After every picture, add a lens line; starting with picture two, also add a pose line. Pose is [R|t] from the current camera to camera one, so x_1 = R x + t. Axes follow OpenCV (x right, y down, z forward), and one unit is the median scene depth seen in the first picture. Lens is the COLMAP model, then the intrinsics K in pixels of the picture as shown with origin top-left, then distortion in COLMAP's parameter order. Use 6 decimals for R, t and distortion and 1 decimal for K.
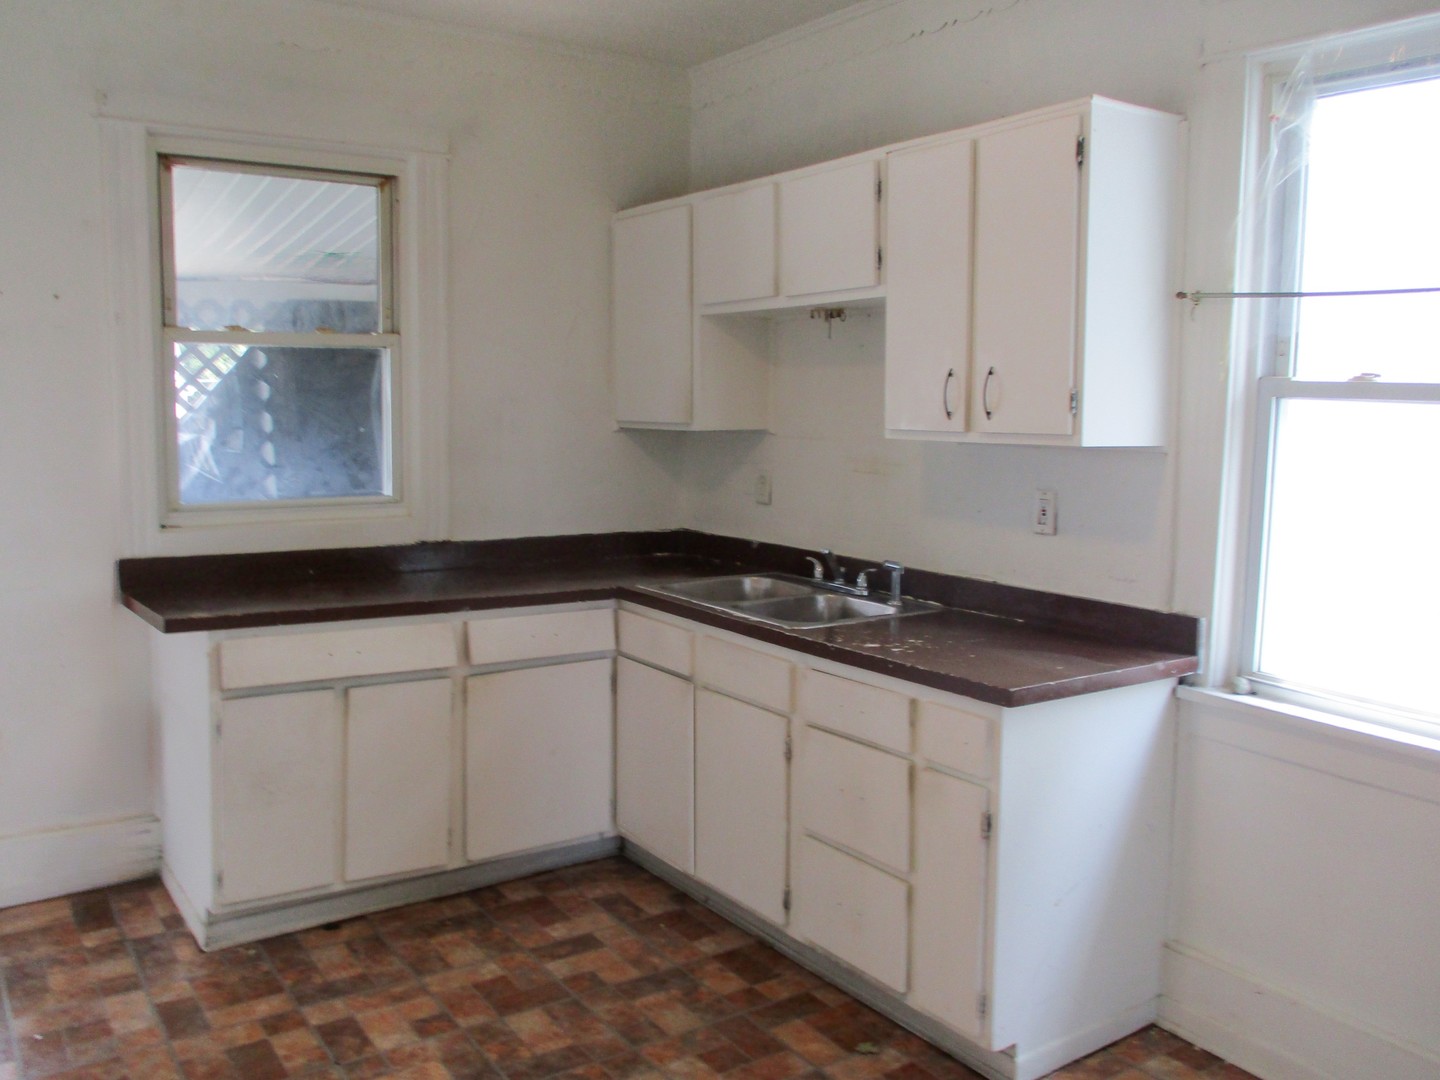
lens RADIAL K [[1250.6, 0, 745.3], [0, 1250.6, 536.8], [0, 0, 1]] dist [0.001478, 0.007141]
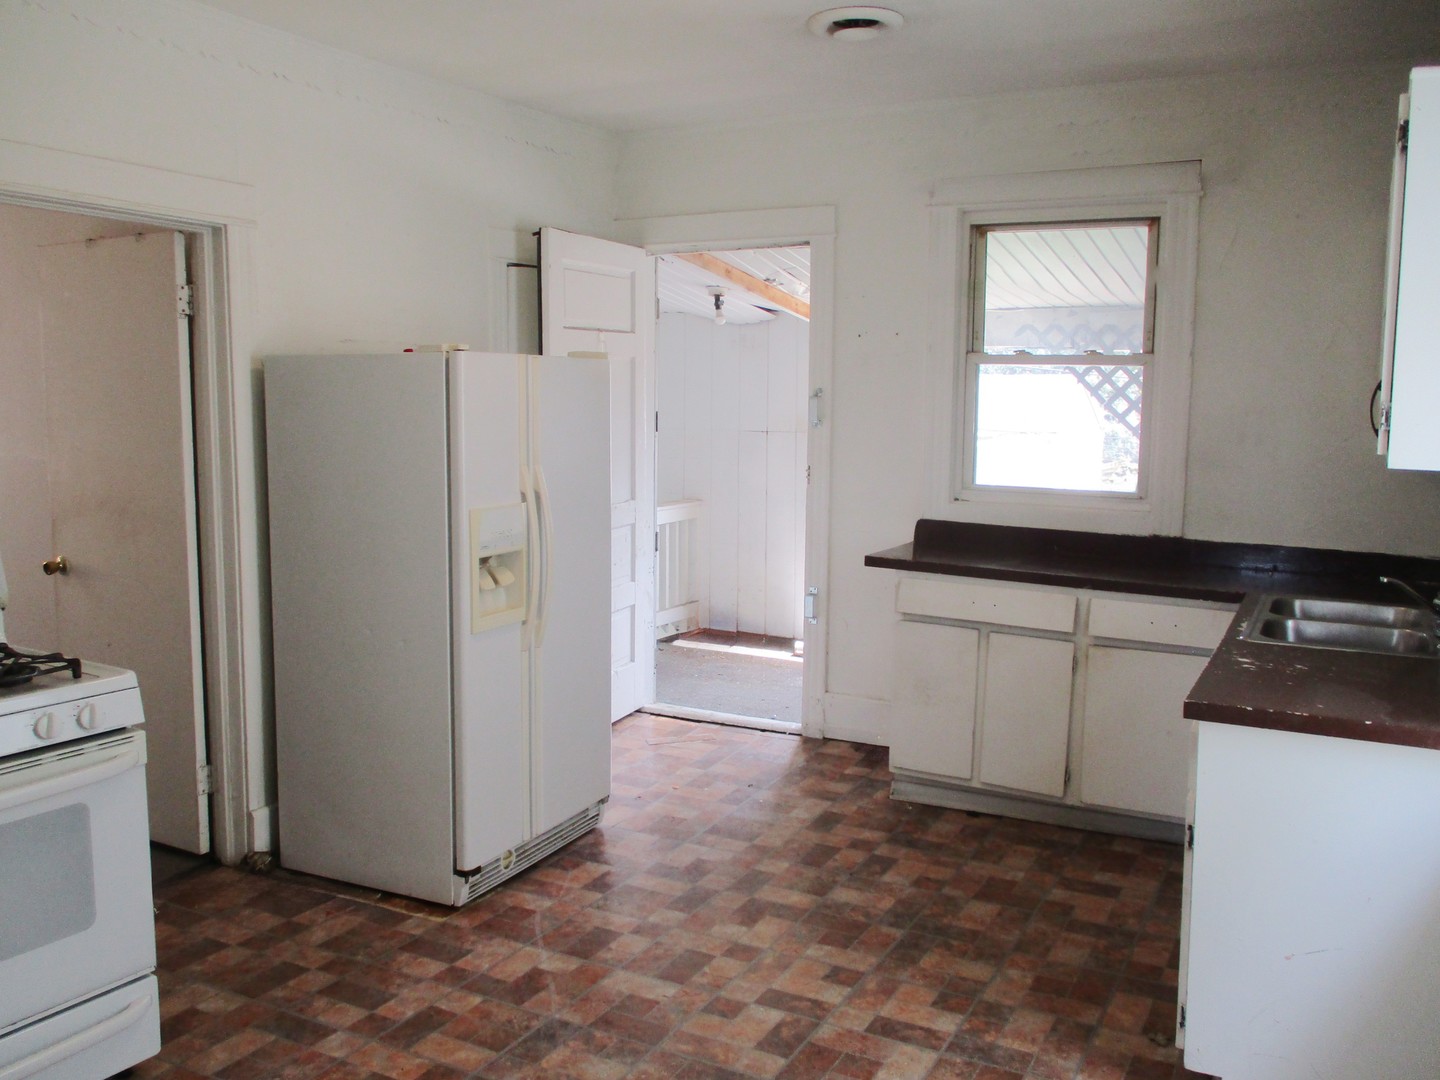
lens RADIAL K [[1250.6, 0, 745.3], [0, 1250.6, 536.8], [0, 0, 1]] dist [0.001478, 0.007141]
pose [[0.499576, 0.104784, -0.859910, 0.643705], [-0.110432, 0.992262, 0.056755, -0.021060], [0.859202, 0.066608, 0.507281, 0.123623]]
